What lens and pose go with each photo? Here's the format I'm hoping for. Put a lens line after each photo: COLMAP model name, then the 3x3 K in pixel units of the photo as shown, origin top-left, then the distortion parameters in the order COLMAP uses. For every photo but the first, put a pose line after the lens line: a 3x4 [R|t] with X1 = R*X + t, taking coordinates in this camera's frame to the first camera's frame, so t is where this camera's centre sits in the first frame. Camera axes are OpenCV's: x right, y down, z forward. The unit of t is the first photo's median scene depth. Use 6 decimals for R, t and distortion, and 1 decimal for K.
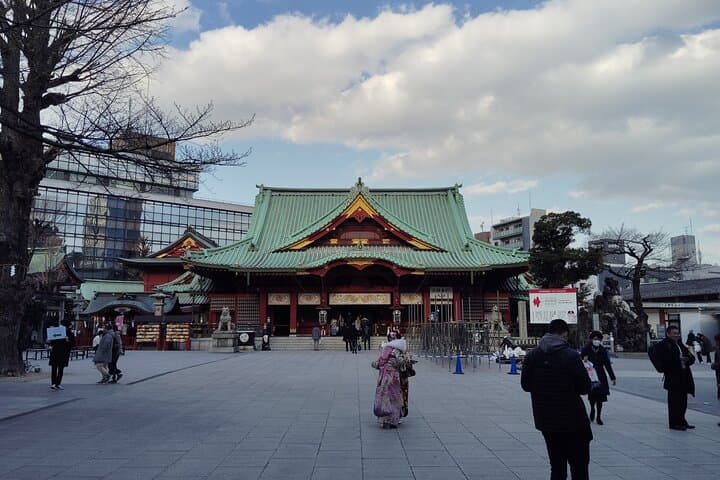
lens RADIAL K [[585.3, 0, 360.0], [0, 585.3, 240.0], [0, 0, 1]] dist [0.097689, -0.183523]
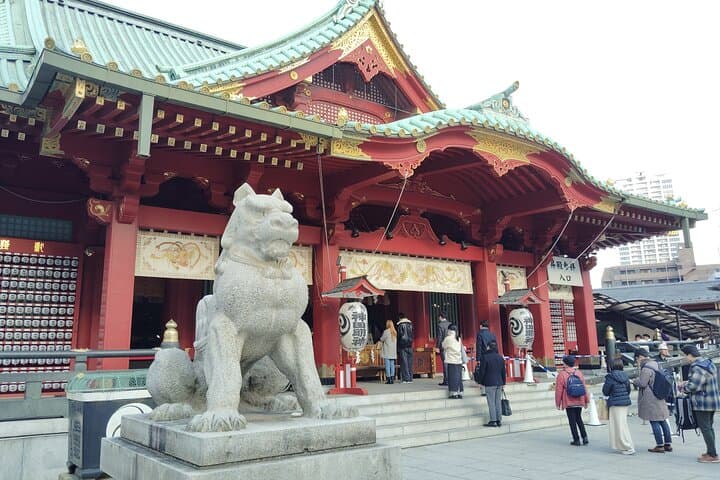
lens RADIAL K [[582.2, 0, 357.9], [0, 582.2, 226.0], [0, 0, 1]] dist [0.087700, -0.118695]
pose [[0.819383, 0.108555, 0.562875, -0.218175], [-0.071288, 0.993580, -0.087845, 0.102439], [-0.568797, 0.031853, 0.821861, 0.716471]]
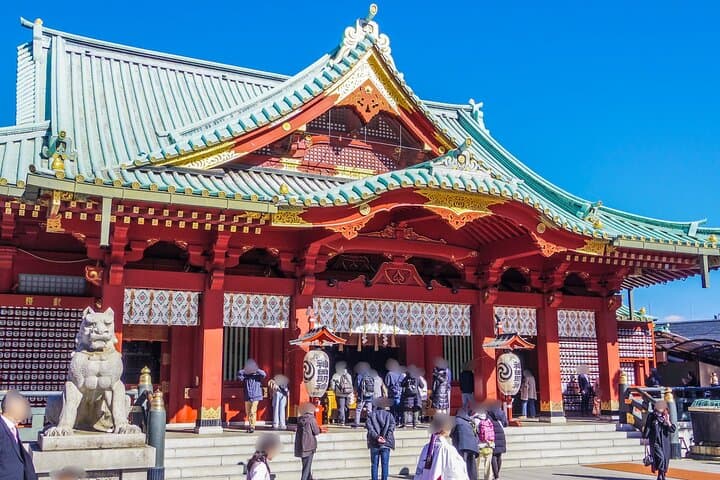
lens RADIAL K [[749.1, 0, 360.0], [0, 749.1, 240.0], [0, 0, 1]] dist [0.016175, -0.001554]
pose [[0.912956, 0.080724, 0.399993, -0.199442], [-0.060892, 0.996213, -0.062070, 0.079949], [-0.403488, 0.032311, 0.914414, 0.580270]]
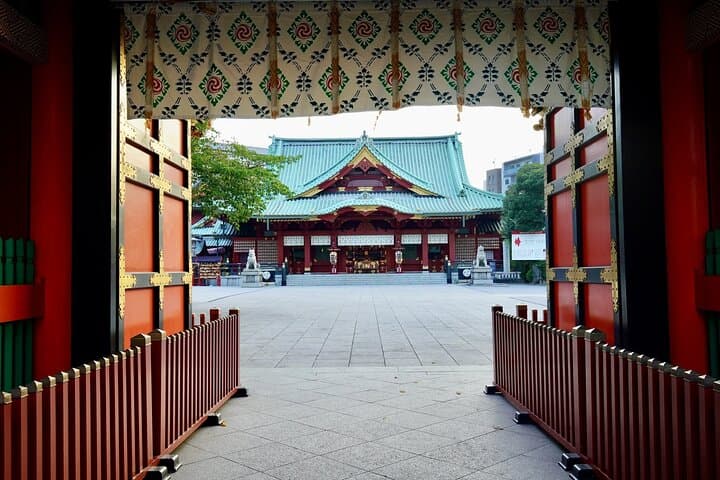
lens RADIAL K [[638.7, 0, 360.0], [0, 638.7, 240.0], [0, 0, 1]] dist [-0.002000, -0.257477]
pose [[0.999759, -0.011326, -0.018816, 0.011754], [0.013232, 0.994439, 0.104480, -0.029231], [0.017528, -0.104704, 0.994349, -0.217167]]
